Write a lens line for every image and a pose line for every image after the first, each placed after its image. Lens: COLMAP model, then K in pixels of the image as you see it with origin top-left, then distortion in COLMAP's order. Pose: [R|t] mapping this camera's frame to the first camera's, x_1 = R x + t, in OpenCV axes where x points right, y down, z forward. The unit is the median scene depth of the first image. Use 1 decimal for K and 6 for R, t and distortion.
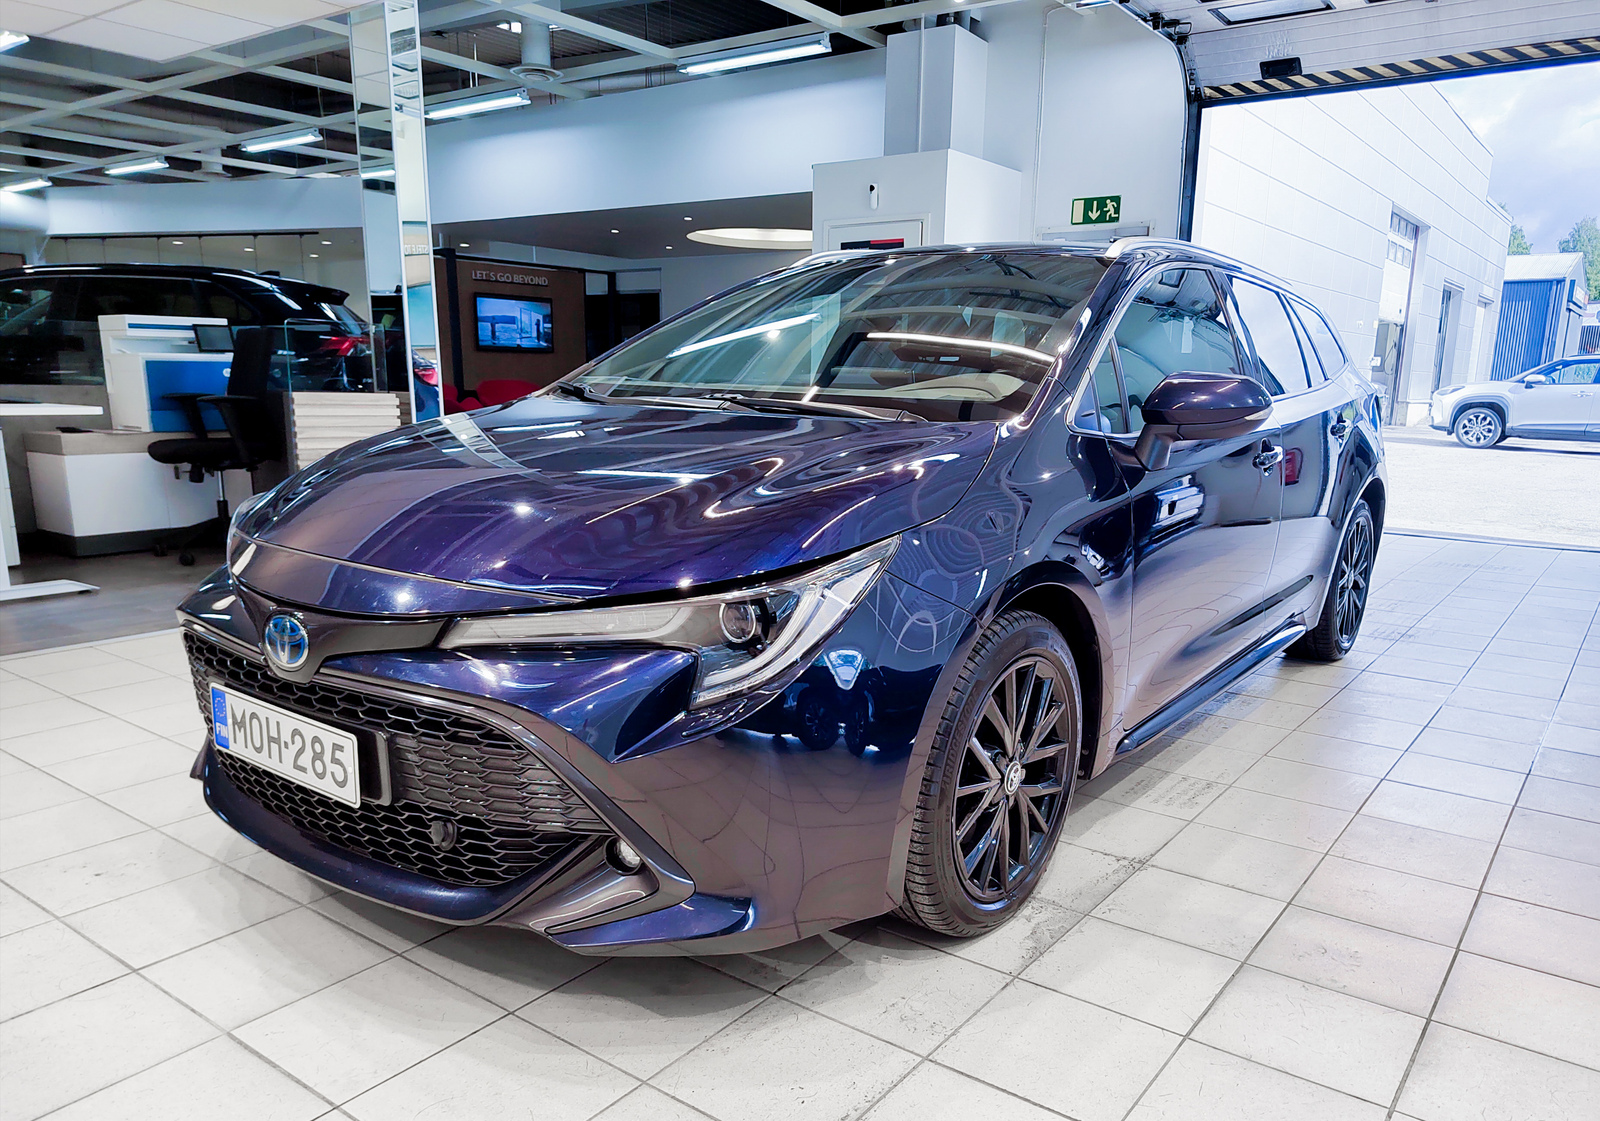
lens RADIAL K [[1185.4, 0, 810.2], [0, 1185.4, 560.1], [0, 0, 1]] dist [0.028000, 0.000412]
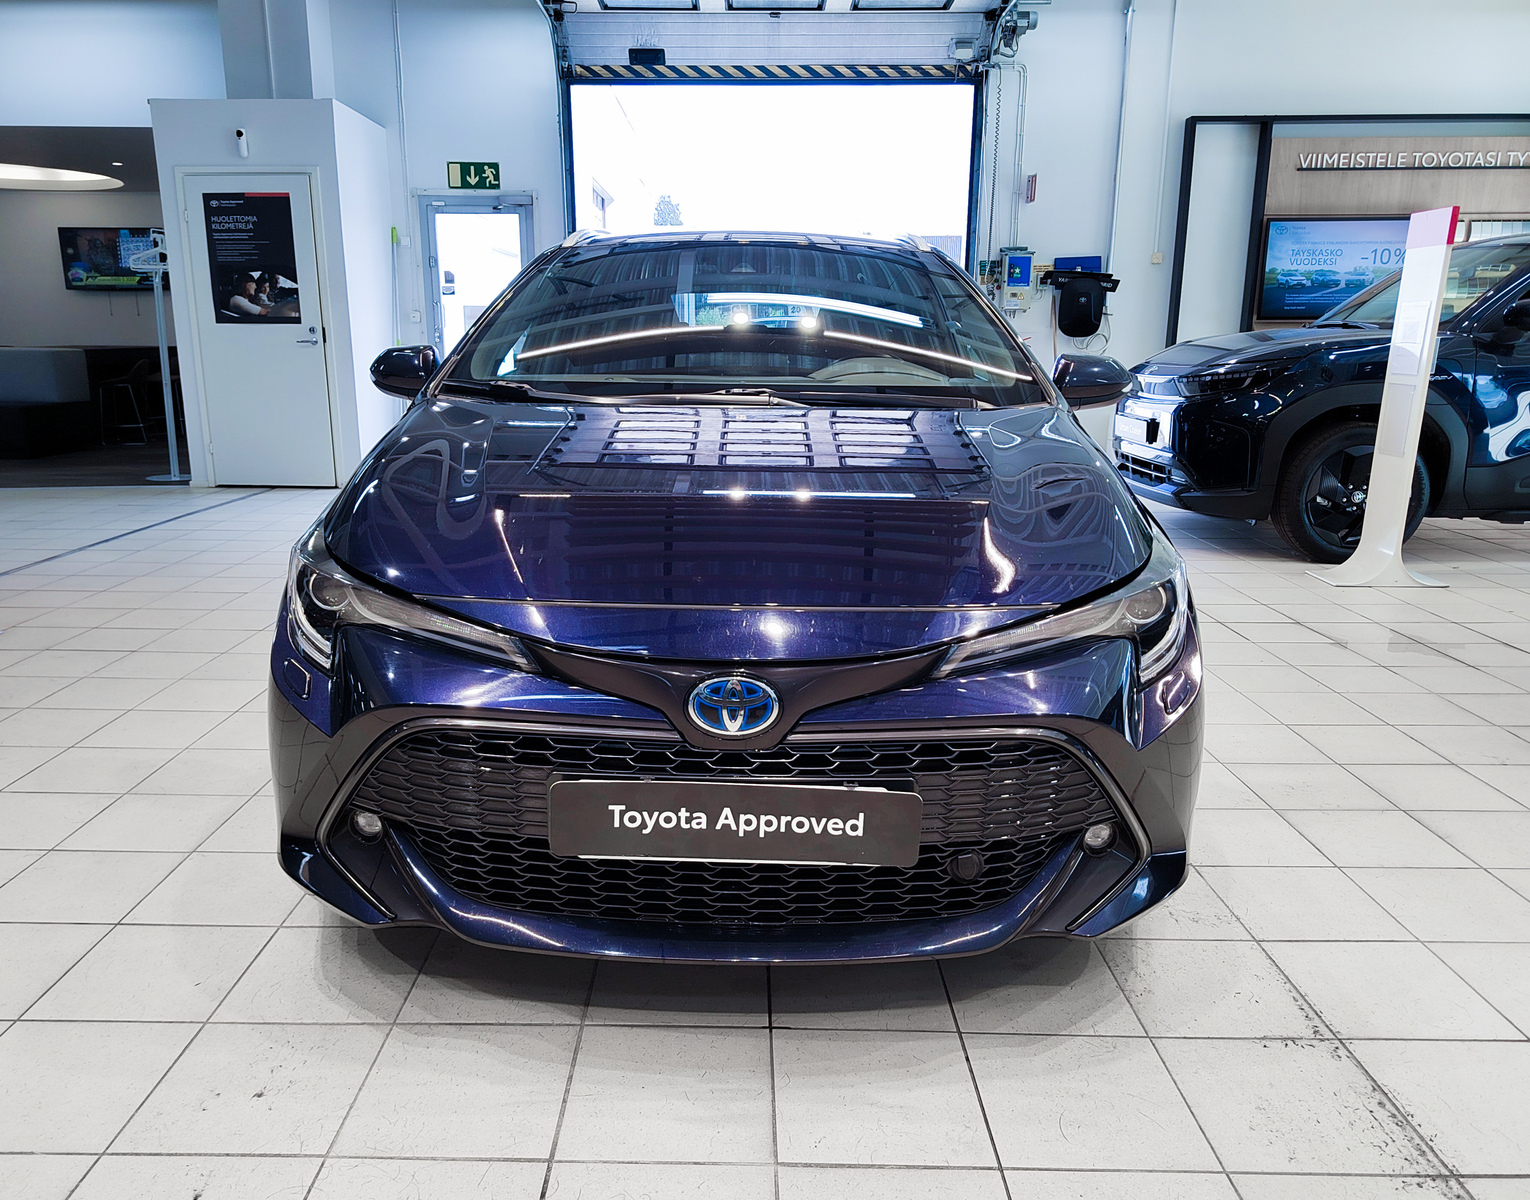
lens RADIAL K [[1091.4, 0, 752.5], [0, 1091.4, 604.0], [0, 0, 1]] dist [0.009169, -0.000261]
pose [[0.817331, -0.156548, 0.554493, -0.166518], [0.107749, 0.986932, 0.119813, -0.017076], [-0.566004, -0.038181, 0.823518, 0.078204]]
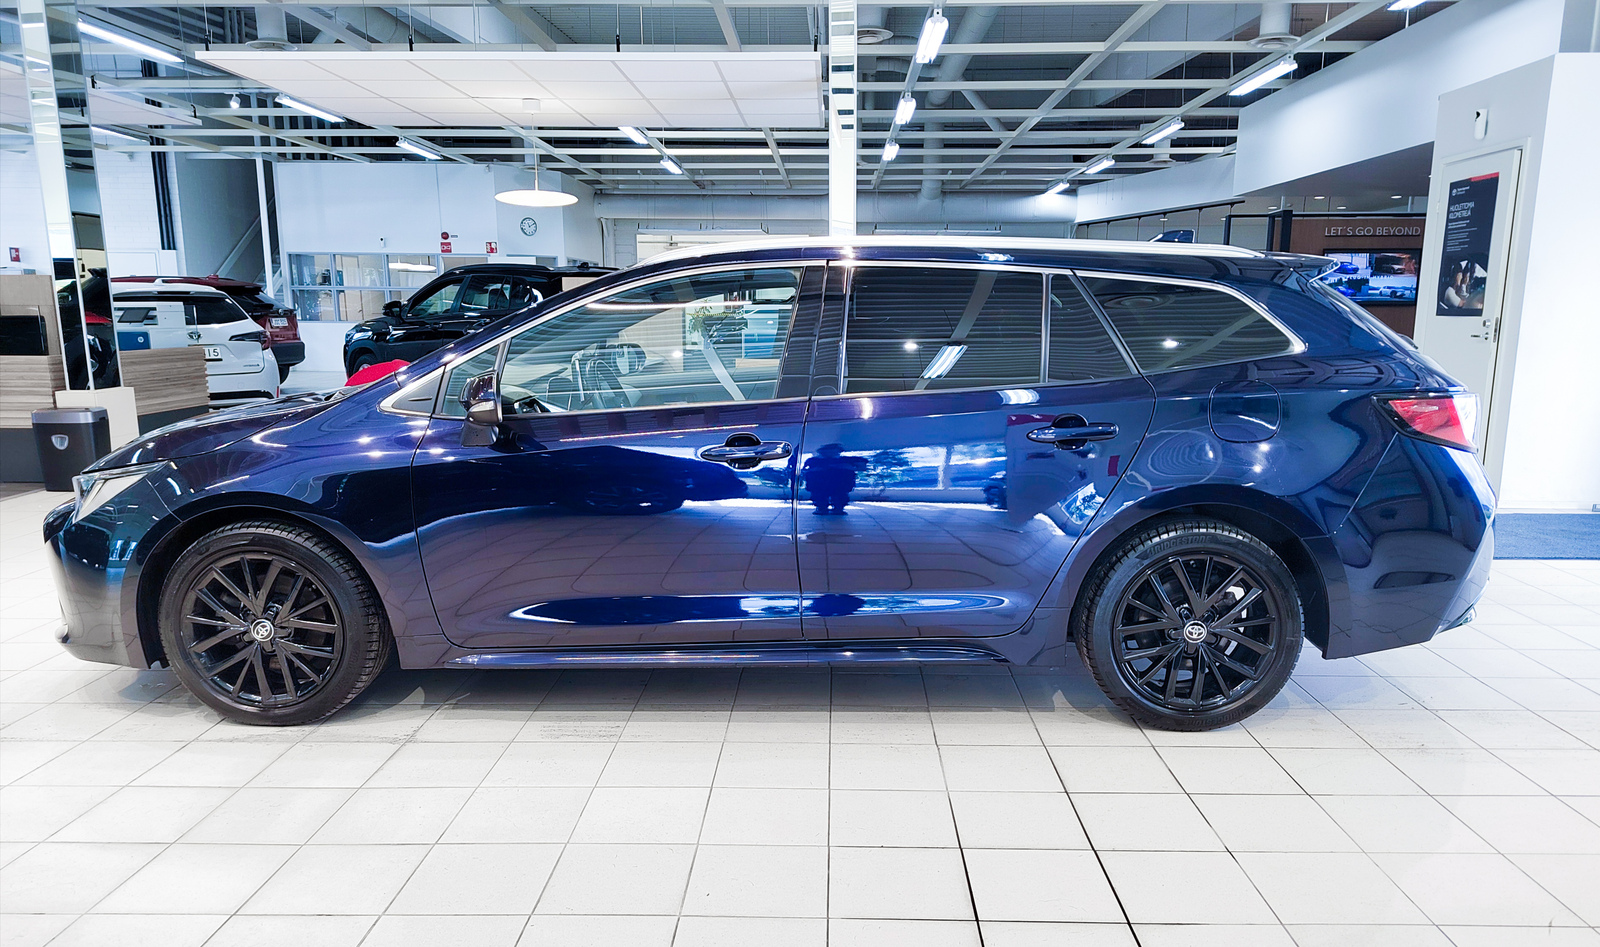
lens RADIAL K [[1090.8, 0, 798.9], [0, 1090.8, 473.8], [0, 0, 1]] dist [0.007369, 0.003247]
pose [[0.569524, 0.107279, -0.814944, 0.399088], [-0.119241, 0.991742, 0.047220, -0.039548], [0.813280, 0.070282, 0.577612, 0.172201]]
